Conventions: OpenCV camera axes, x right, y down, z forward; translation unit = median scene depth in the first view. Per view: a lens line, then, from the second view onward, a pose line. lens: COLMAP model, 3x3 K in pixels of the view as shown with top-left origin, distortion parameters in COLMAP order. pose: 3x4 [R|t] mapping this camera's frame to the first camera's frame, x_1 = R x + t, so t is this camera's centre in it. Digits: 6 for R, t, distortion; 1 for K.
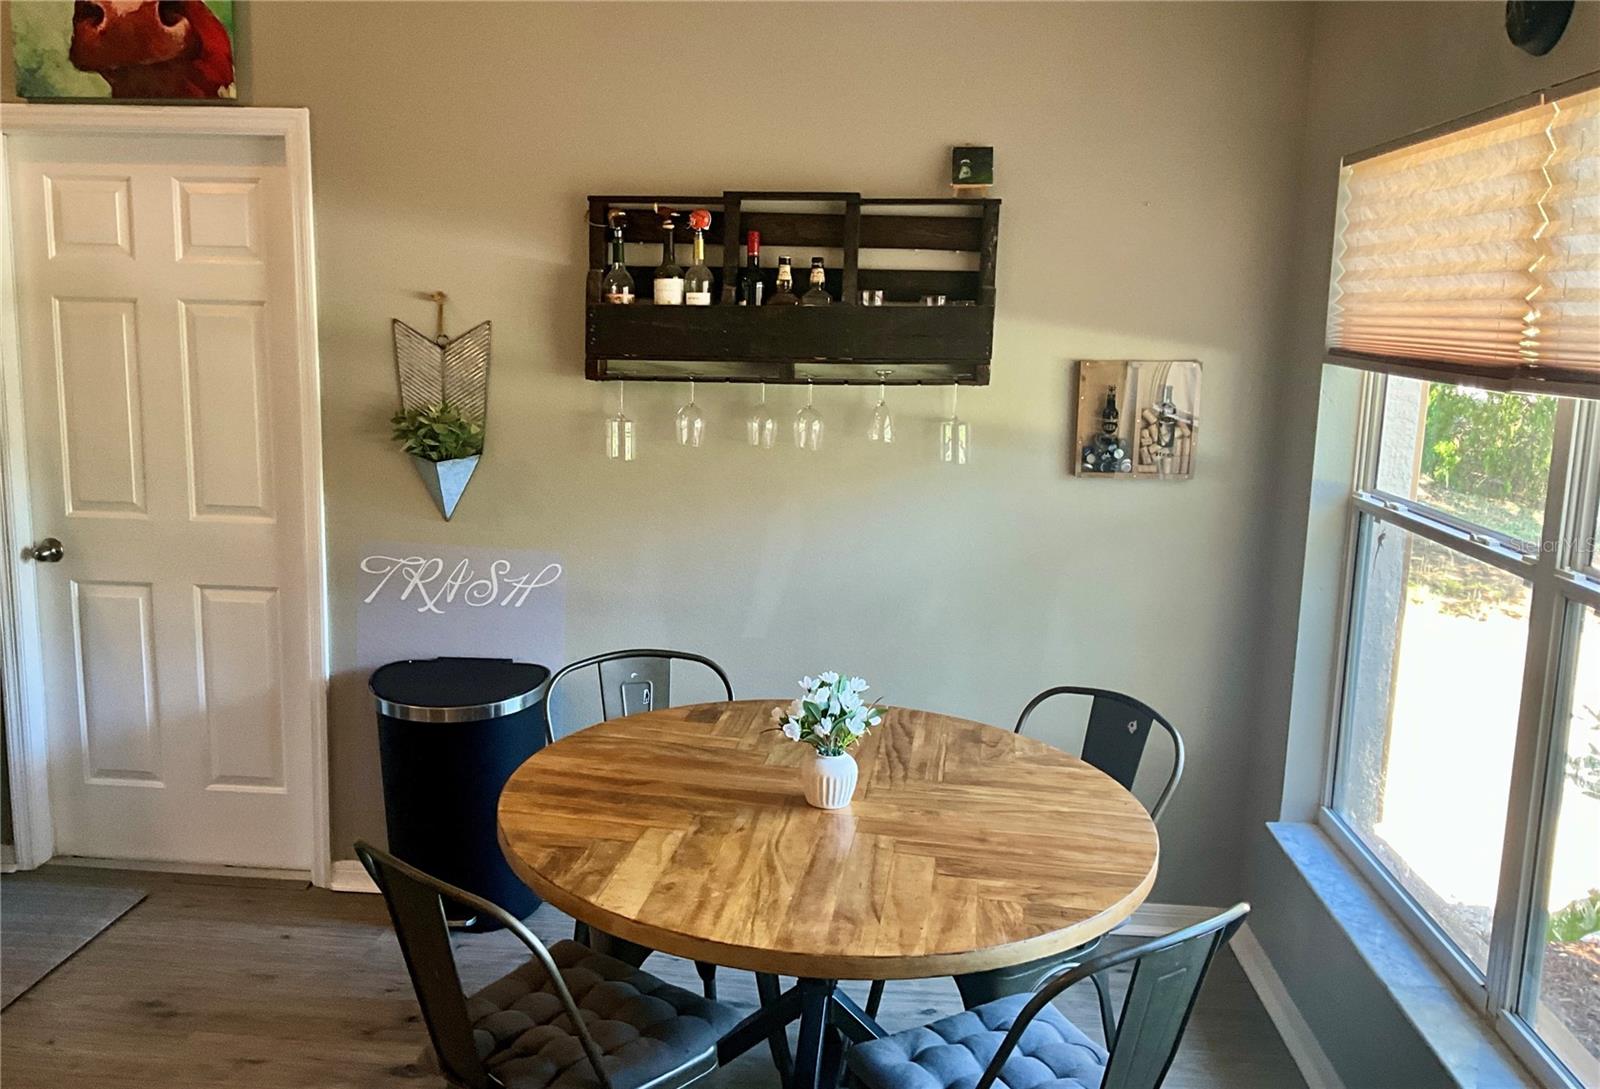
lens RADIAL K [[1317.7, 0, 815.4], [0, 1317.7, 529.8], [0, 0, 1]] dist [0.072234, -0.106003]
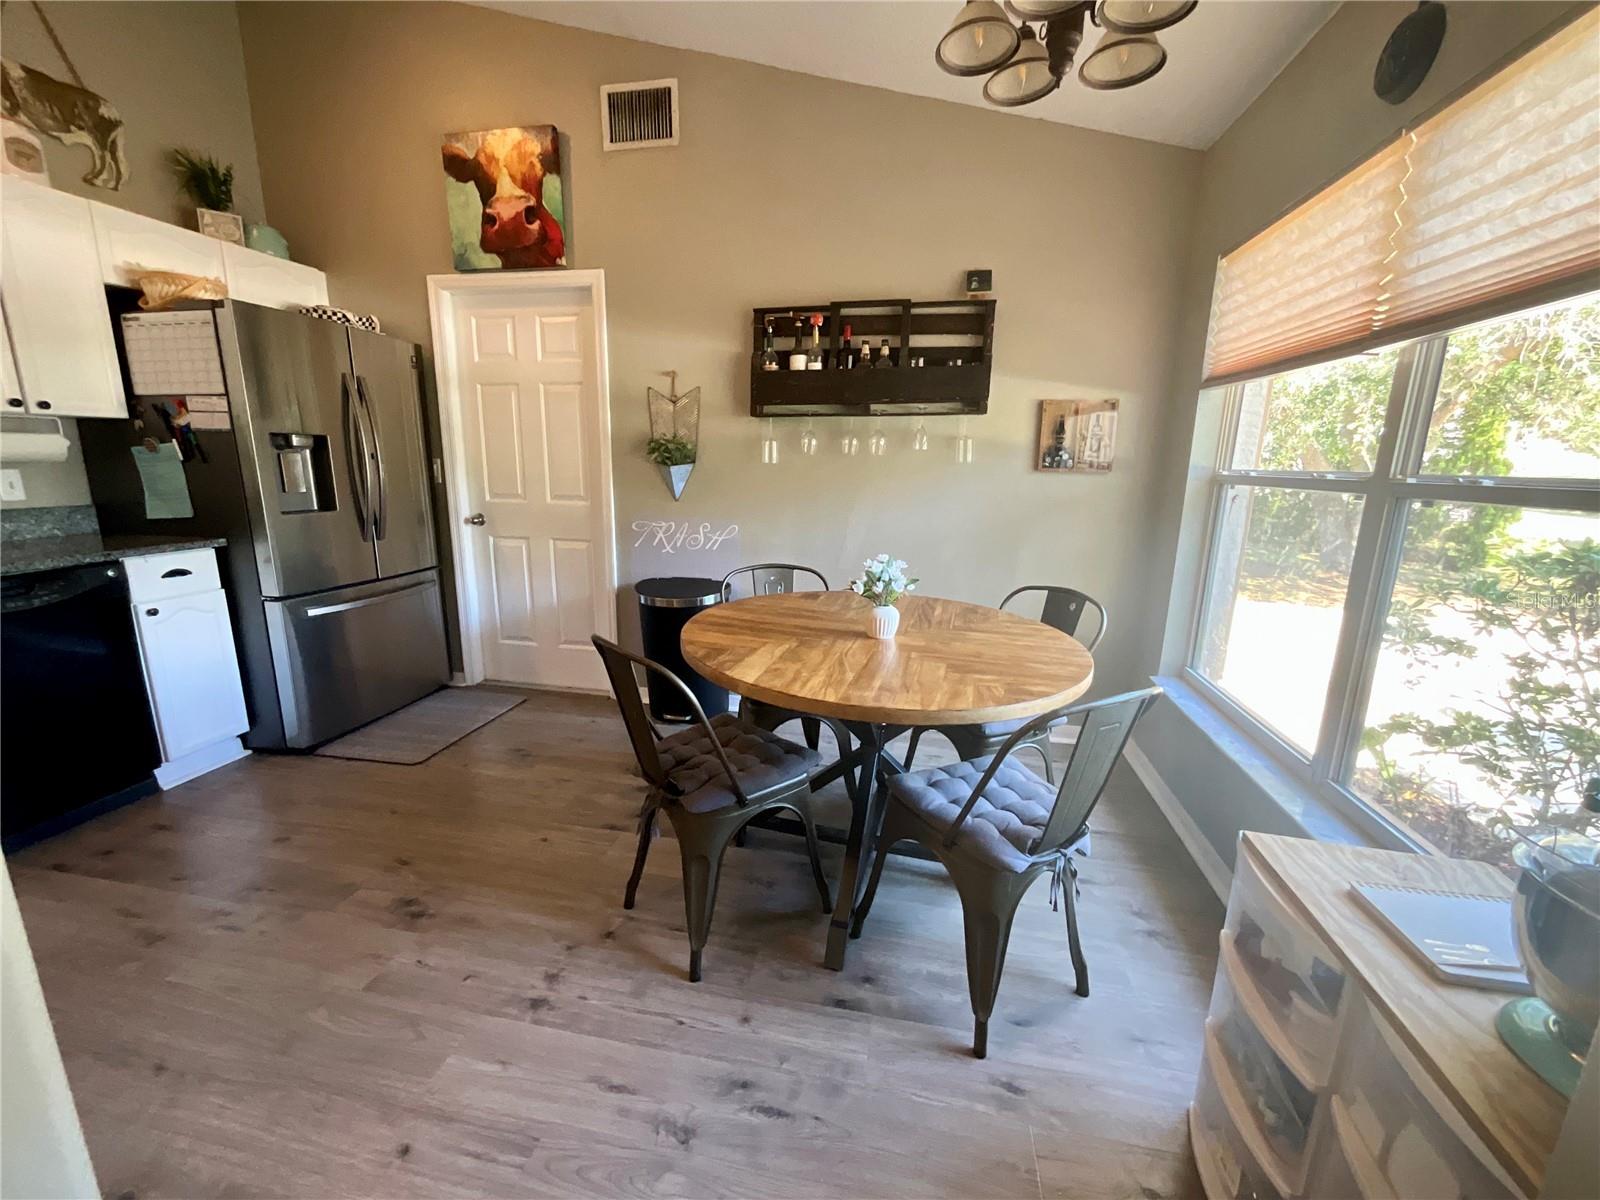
lens RADIAL K [[651.0, 0, 809.4], [0, 651.0, 605.1], [0, 0, 1]] dist [-0.003910, 0.001779]
pose [[0.992360, 0.020663, -0.121636, 0.013852], [-0.014379, 0.998527, 0.052317, 0.090940], [0.122538, -0.050168, 0.991195, 0.140630]]
